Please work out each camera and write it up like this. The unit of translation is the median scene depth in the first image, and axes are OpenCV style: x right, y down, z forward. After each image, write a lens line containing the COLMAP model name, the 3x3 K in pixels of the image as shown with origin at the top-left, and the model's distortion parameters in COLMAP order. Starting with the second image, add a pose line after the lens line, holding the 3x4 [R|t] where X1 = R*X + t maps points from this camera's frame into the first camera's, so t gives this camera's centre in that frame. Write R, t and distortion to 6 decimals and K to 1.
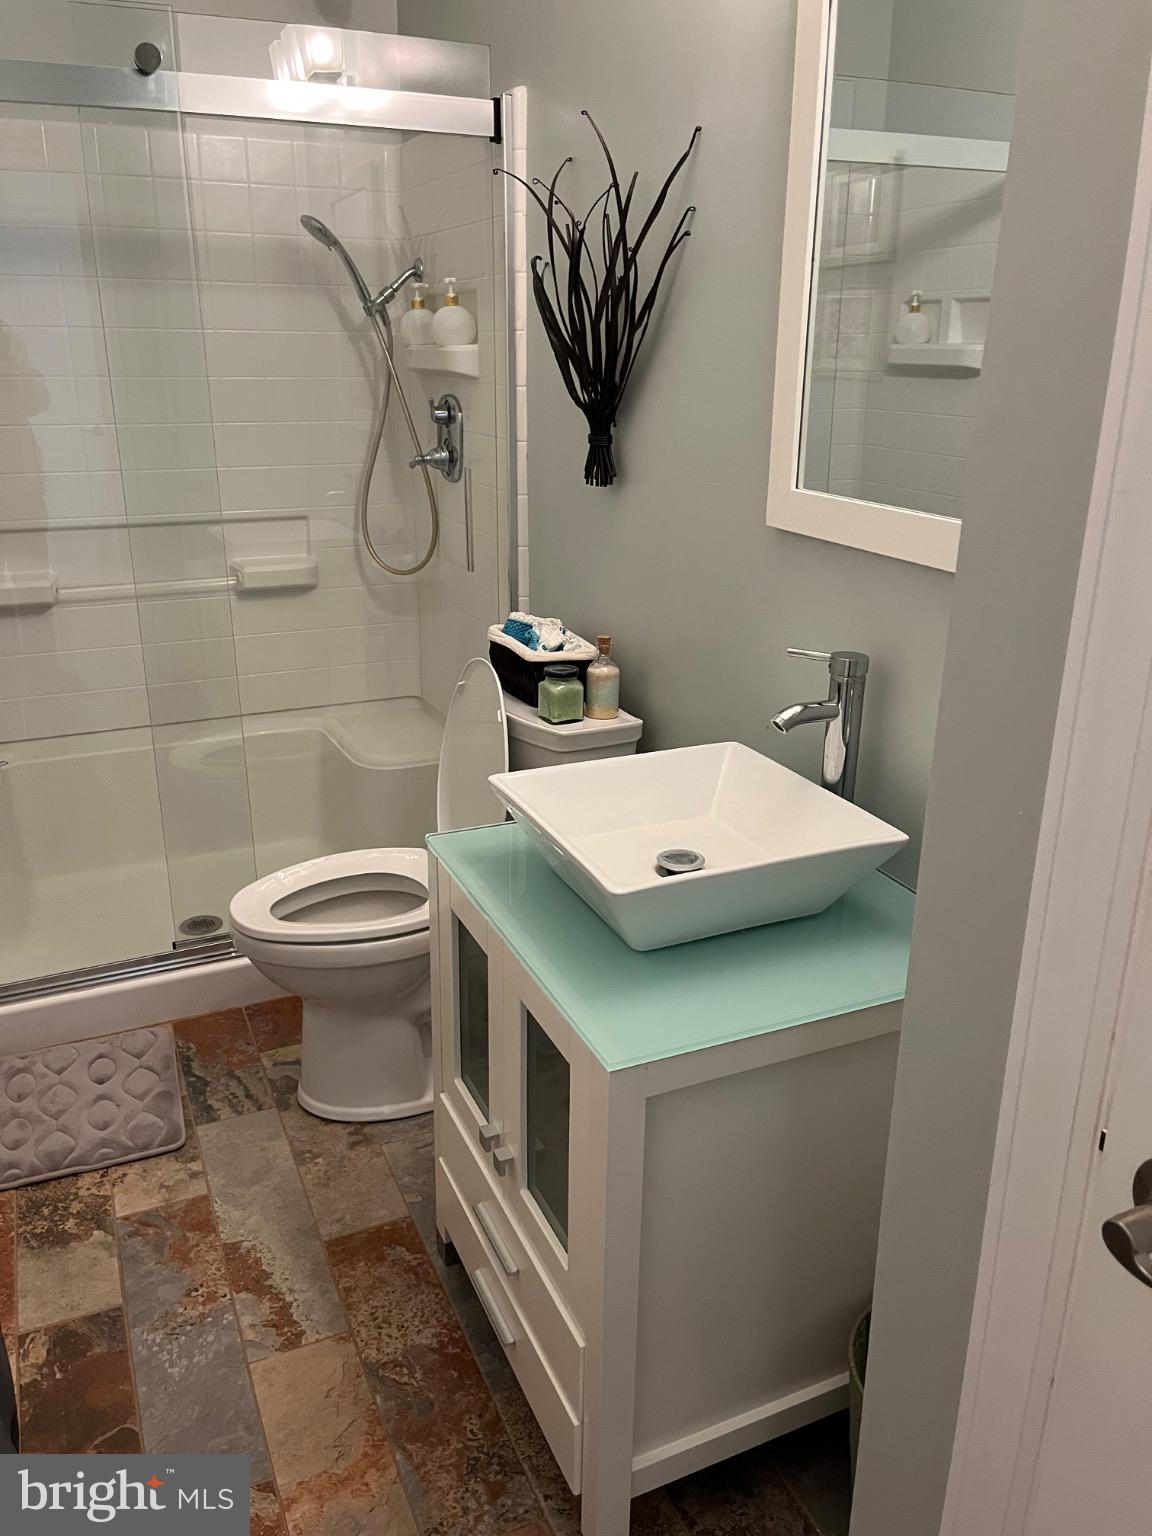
lens RADIAL K [[1160.8, 0, 576.2], [0, 1160.8, 765.7], [0, 0, 1]] dist [0.055009, -0.079597]
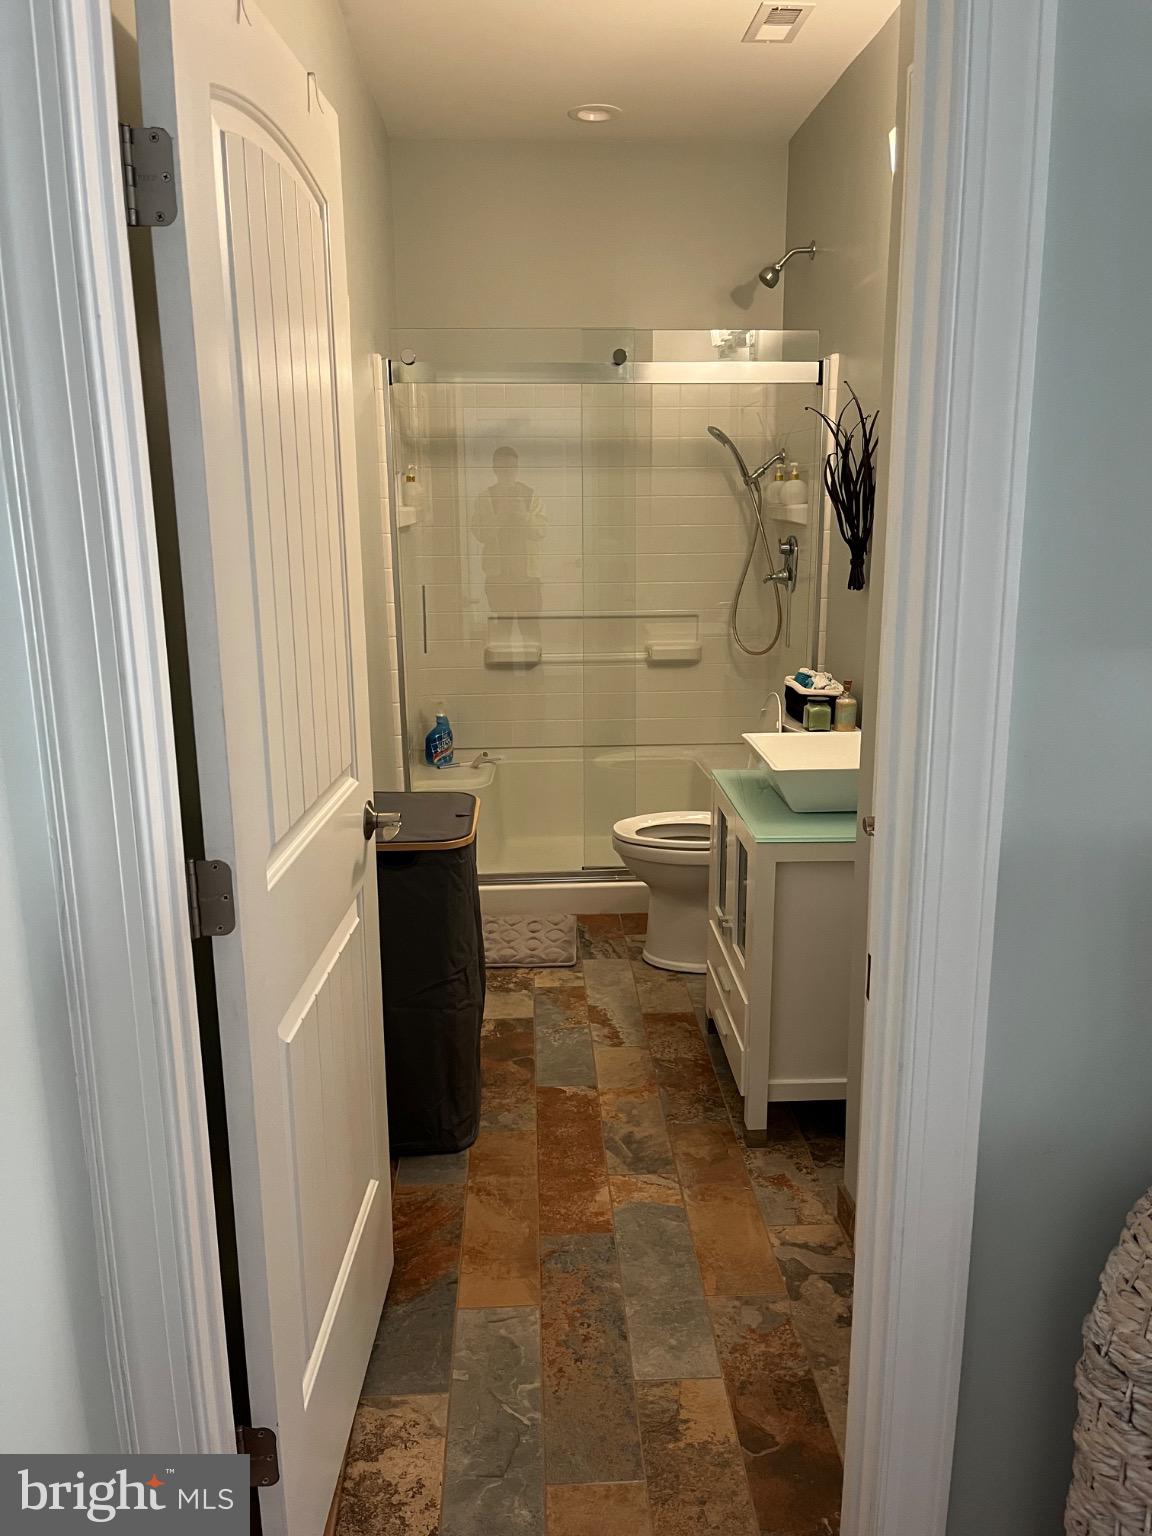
lens RADIAL K [[1160.8, 0, 575.8], [0, 1160.8, 767.1], [0, 0, 1]] dist [0.055009, -0.079597]
pose [[0.928949, 0.068447, -0.363824, 0.264846], [-0.107723, 0.990211, -0.088758, 0.189129], [0.354187, 0.121644, 0.927229, -0.609513]]
